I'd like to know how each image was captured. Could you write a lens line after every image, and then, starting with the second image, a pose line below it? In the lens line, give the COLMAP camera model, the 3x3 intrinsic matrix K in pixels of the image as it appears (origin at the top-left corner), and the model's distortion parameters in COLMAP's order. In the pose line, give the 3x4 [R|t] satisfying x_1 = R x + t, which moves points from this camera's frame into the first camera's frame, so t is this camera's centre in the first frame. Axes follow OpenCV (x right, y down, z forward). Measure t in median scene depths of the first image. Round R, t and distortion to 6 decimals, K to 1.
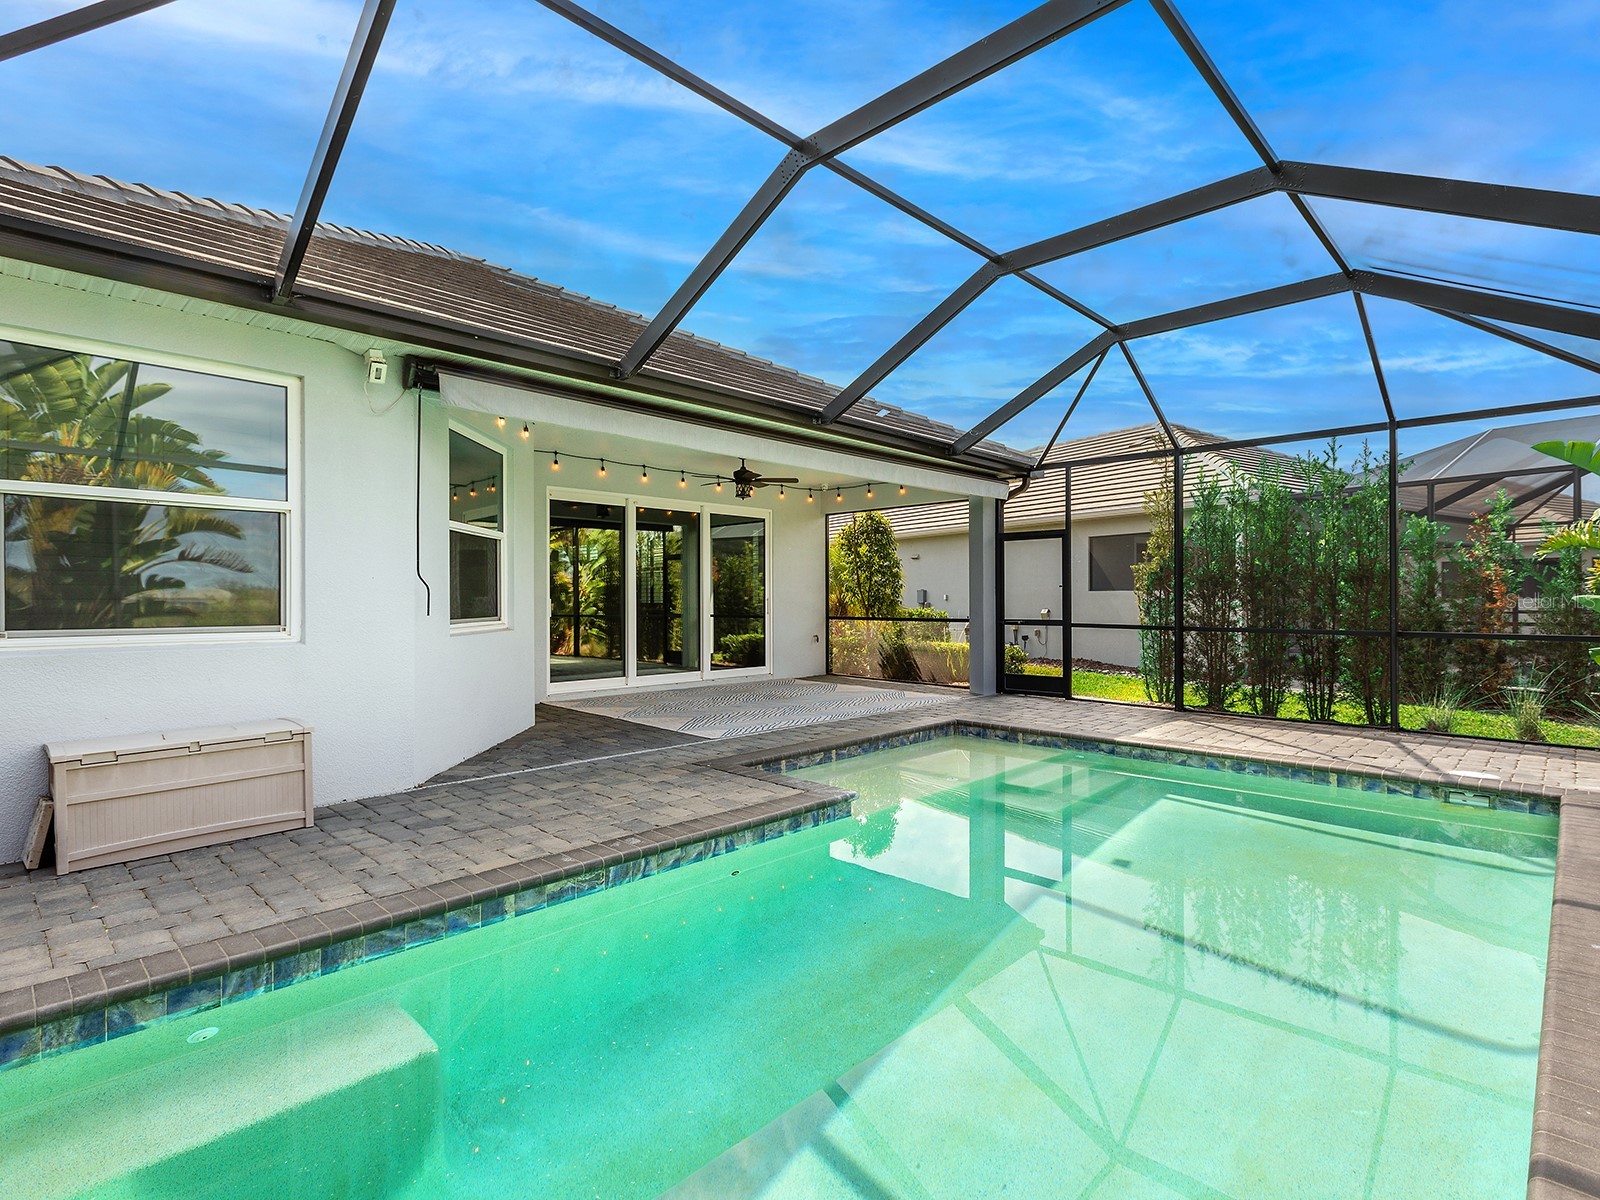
lens RADIAL K [[811.2, 0, 810.0], [0, 811.2, 597.6], [0, 0, 1]] dist [0.000440, 0.000684]
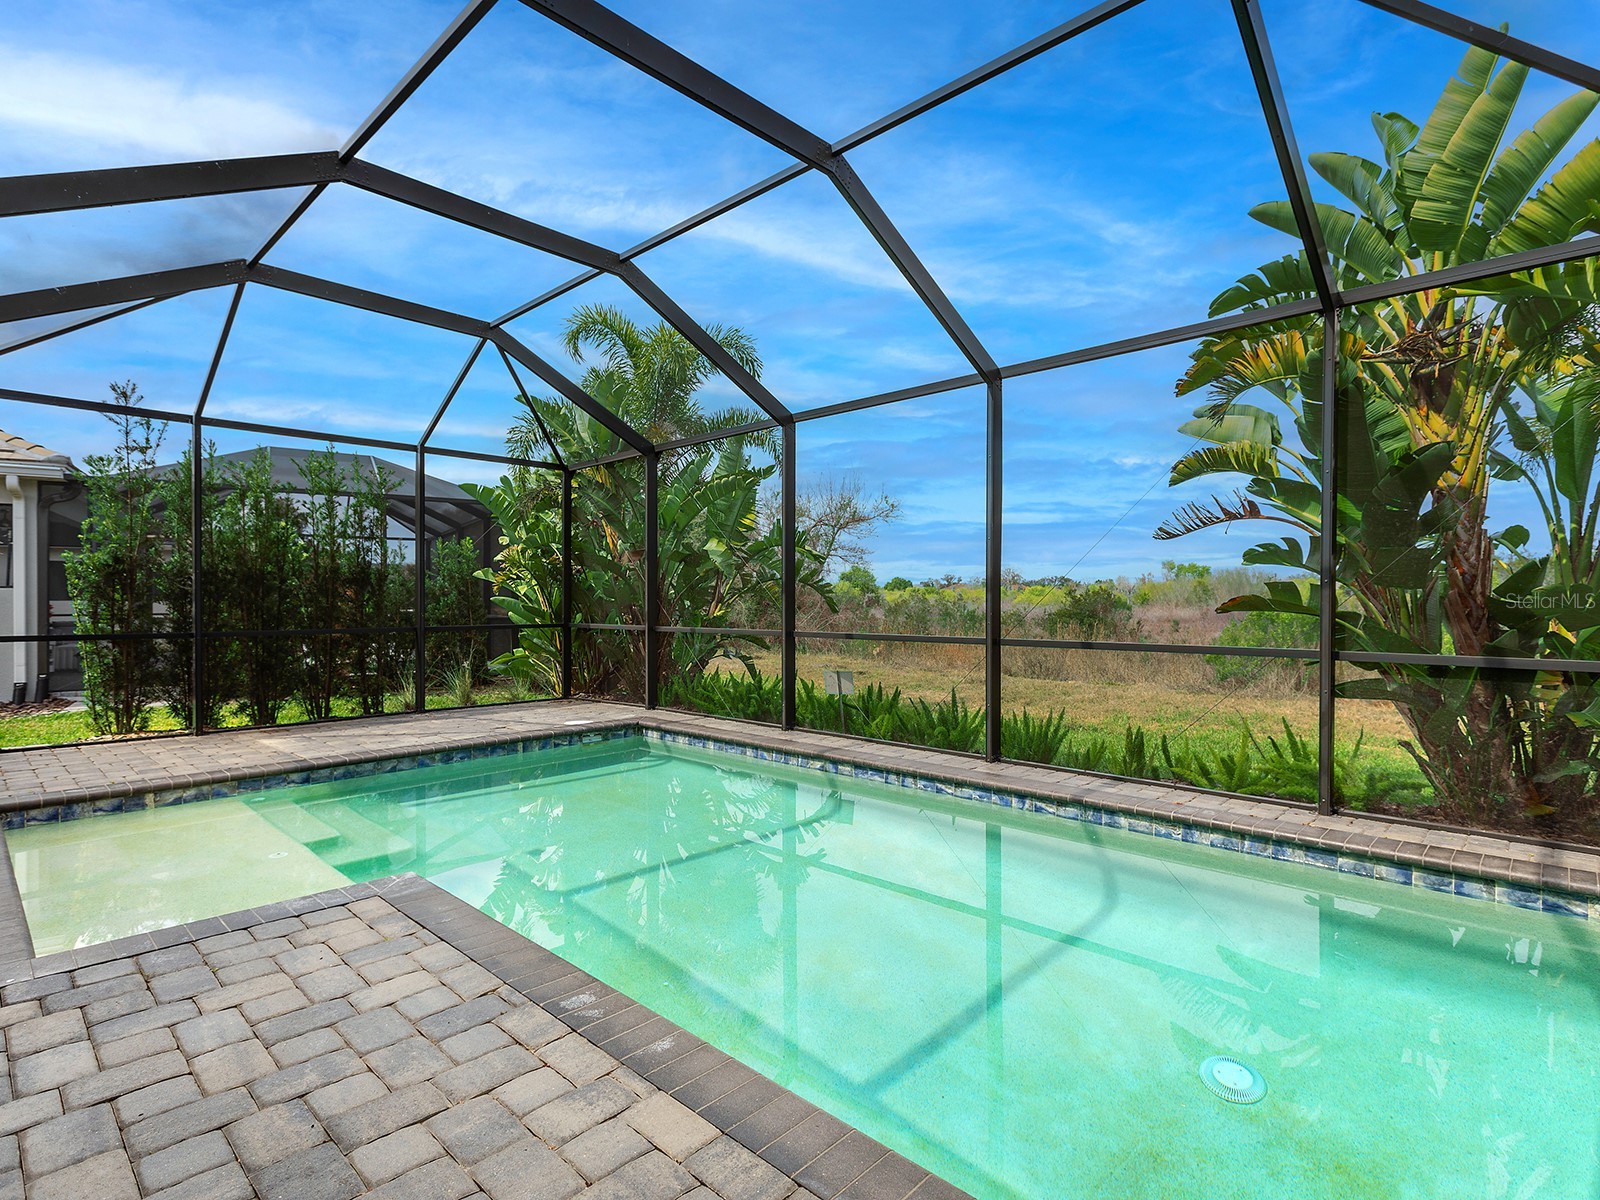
lens RADIAL K [[811.2, 0, 810.0], [0, 811.2, 597.6], [0, 0, 1]] dist [0.000440, 0.000684]
pose [[-0.010669, 0.001444, 0.999942, -0.521176], [0.002547, 0.999996, -0.001417, 0.003858], [-0.999940, 0.002532, -0.010673, 0.535889]]
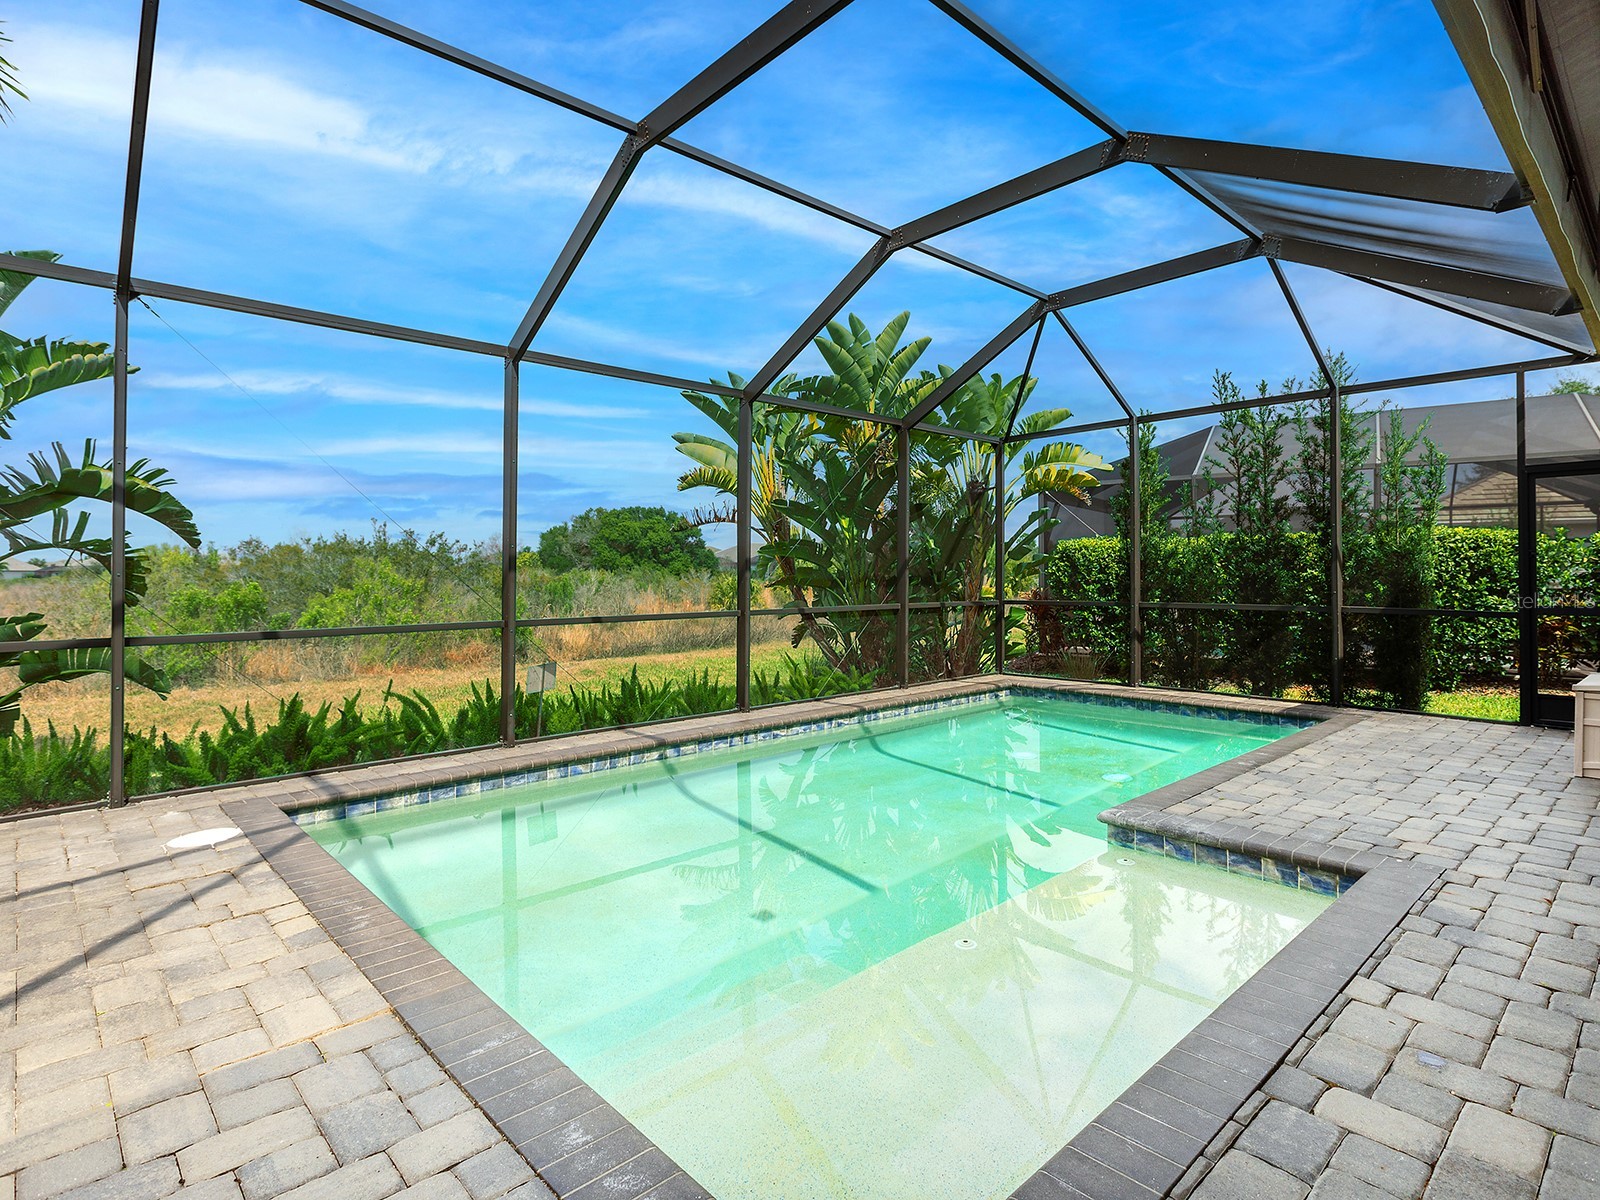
lens RADIAL K [[811.2, 0, 810.0], [0, 811.2, 597.6], [0, 0, 1]] dist [0.000440, 0.000684]
pose [[-0.999467, -0.002384, 0.032568, 0.248945], [-0.001615, 0.999720, 0.023609, 0.005421], [-0.032615, 0.023544, -0.999191, 1.410843]]
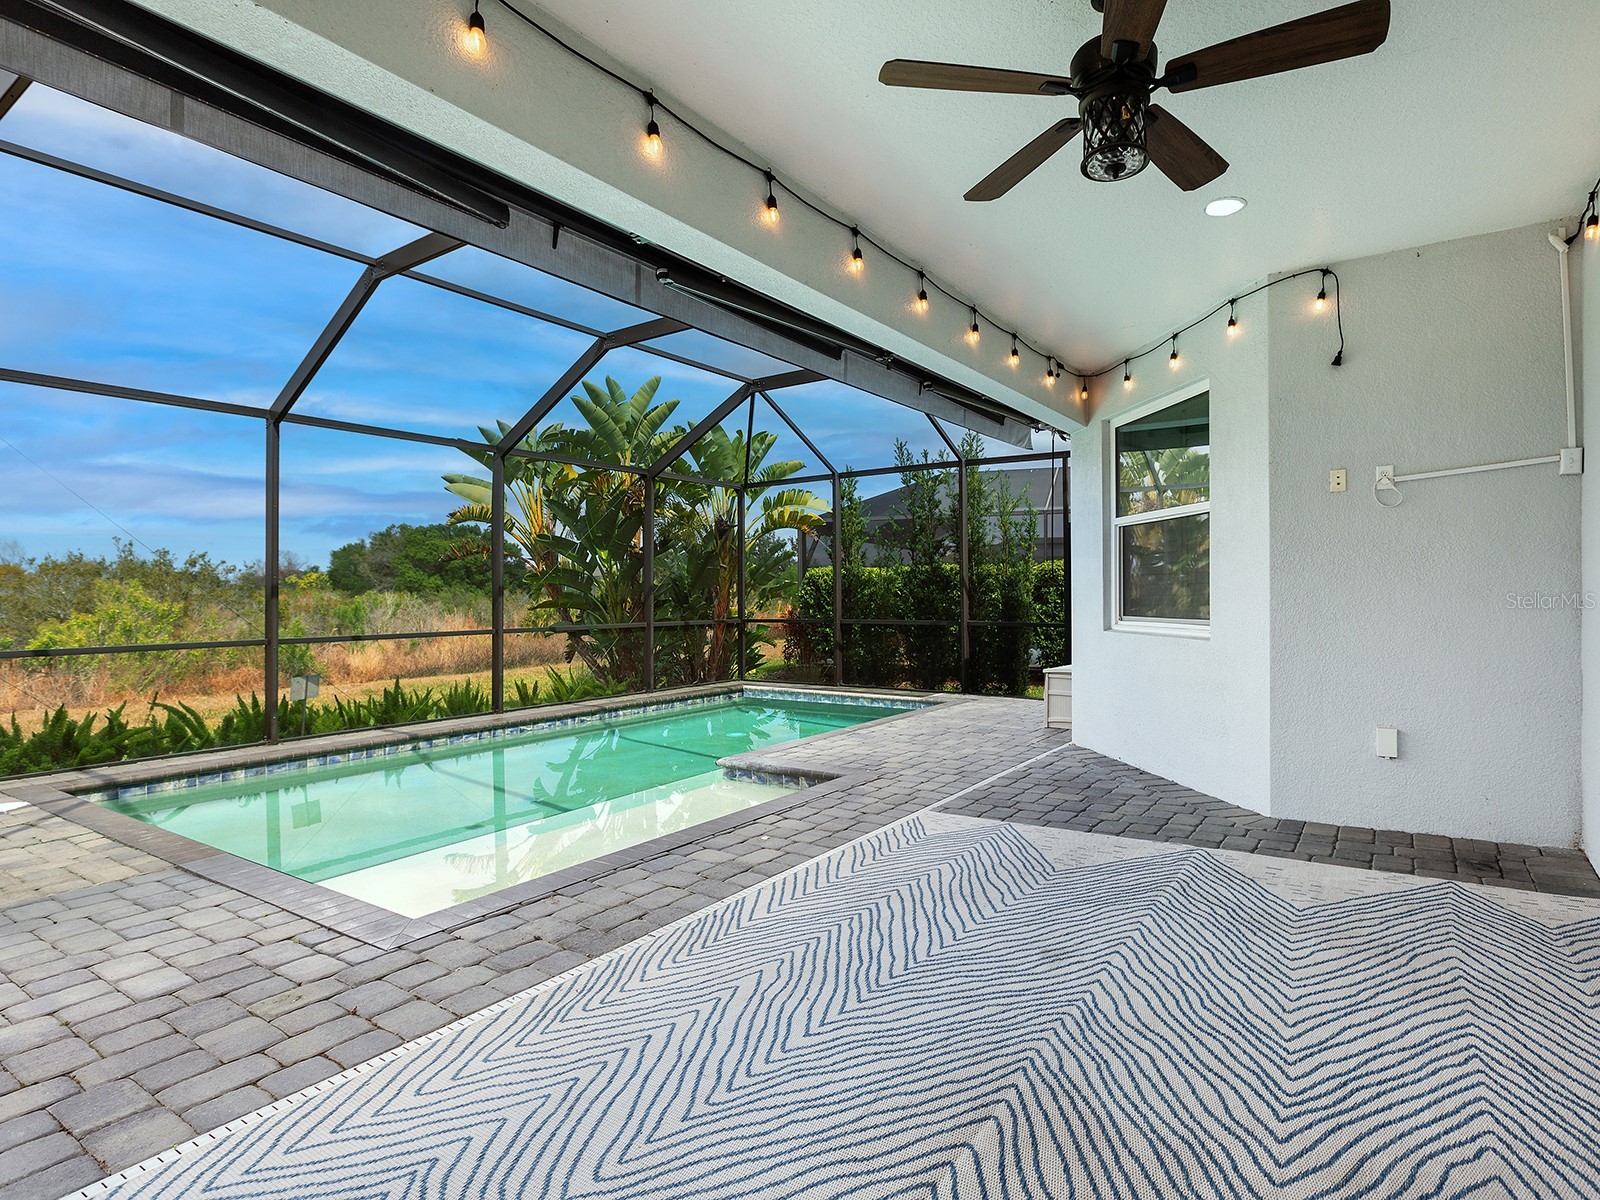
lens RADIAL K [[814.7, 0, 842.0], [0, 814.7, 615.2], [0, 0, 1]] dist [0.005301, -0.000783]
pose [[-0.979233, 0.006233, -0.202642, 0.094080], [0.002299, 0.999804, 0.019644, 0.001139], [0.202724, 0.018770, -0.979056, 1.730296]]
